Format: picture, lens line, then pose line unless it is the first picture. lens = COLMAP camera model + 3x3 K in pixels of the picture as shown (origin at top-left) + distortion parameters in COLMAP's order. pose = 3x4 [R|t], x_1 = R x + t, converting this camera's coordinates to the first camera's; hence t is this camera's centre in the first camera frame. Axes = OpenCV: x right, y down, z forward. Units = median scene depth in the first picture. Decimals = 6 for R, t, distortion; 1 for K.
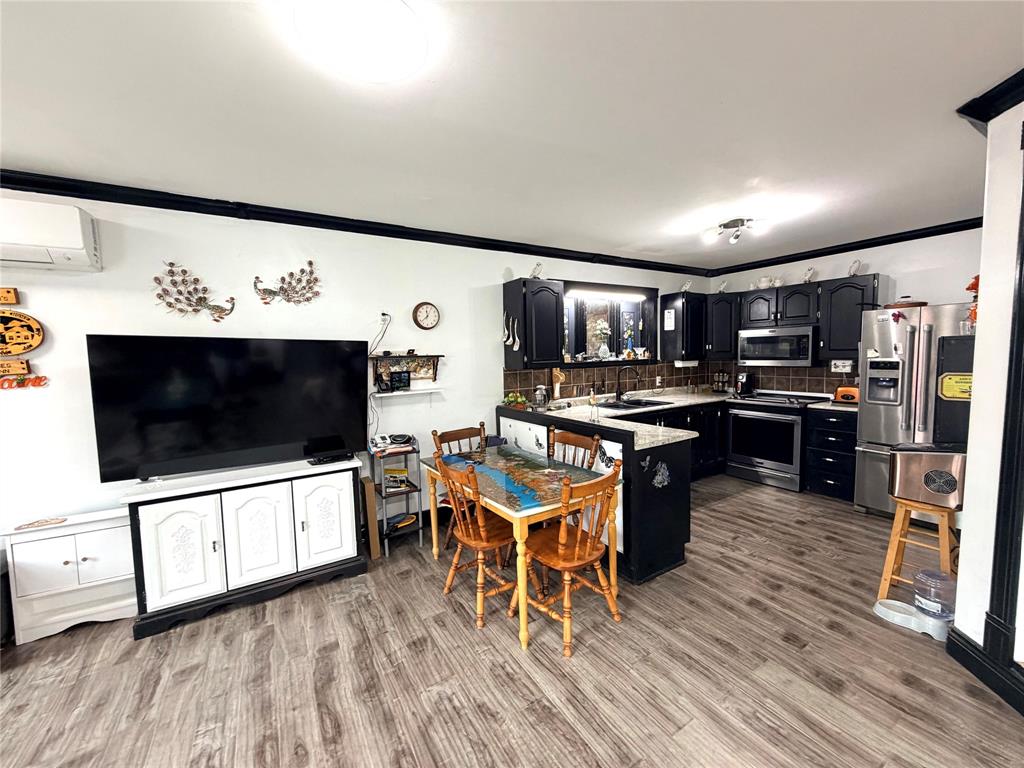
lens RADIAL K [[409.4, 0, 507.1], [0, 409.4, 381.8], [0, 0, 1]] dist [0.000962, -0.000269]
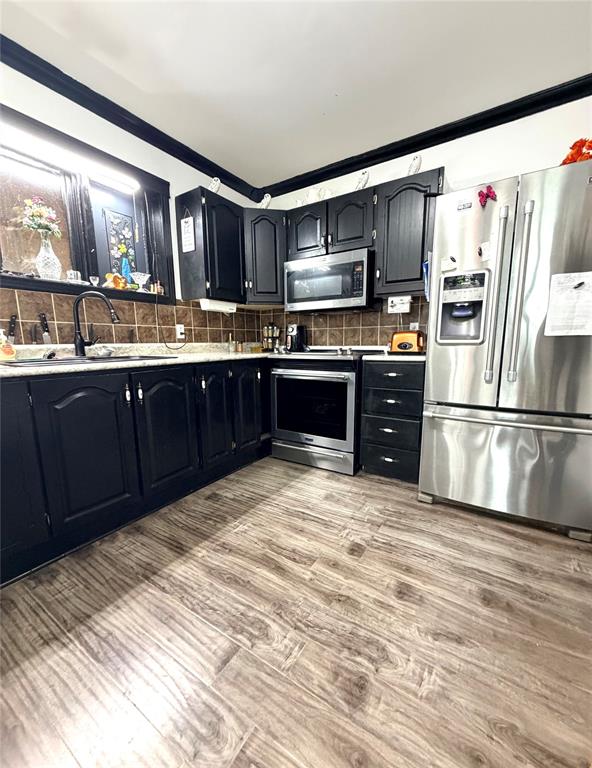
lens RADIAL K [[316.4, 0, 294.5], [0, 316.4, 391.6], [0, 0, 1]] dist [-0.001602, 0.000184]
pose [[0.903695, -0.051571, 0.425059, 0.374638], [0.017832, 0.996392, 0.082977, 0.068043], [-0.427805, -0.067406, 0.901354, 0.529756]]
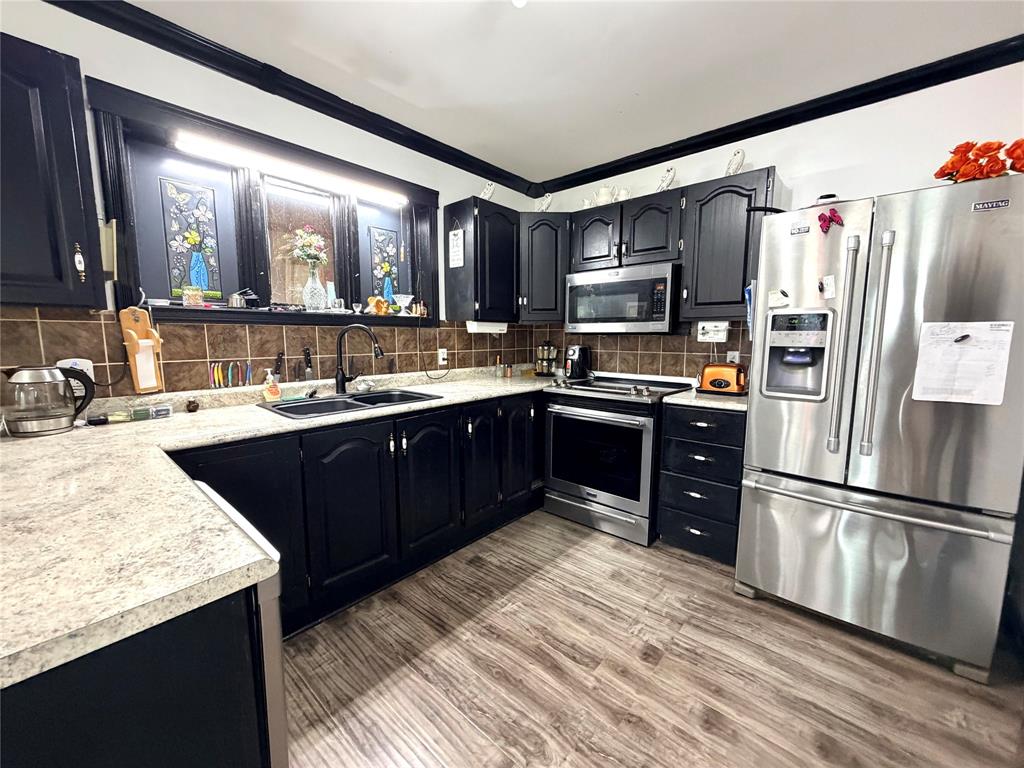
lens RADIAL K [[409.4, 0, 506.8], [0, 409.4, 380.8], [0, 0, 1]] dist [0.000962, -0.000269]
pose [[0.957776, -0.006558, 0.287442, 0.346710], [-0.004573, 0.999266, 0.038035, 0.011700], [-0.287480, -0.037744, 0.957043, 0.497232]]
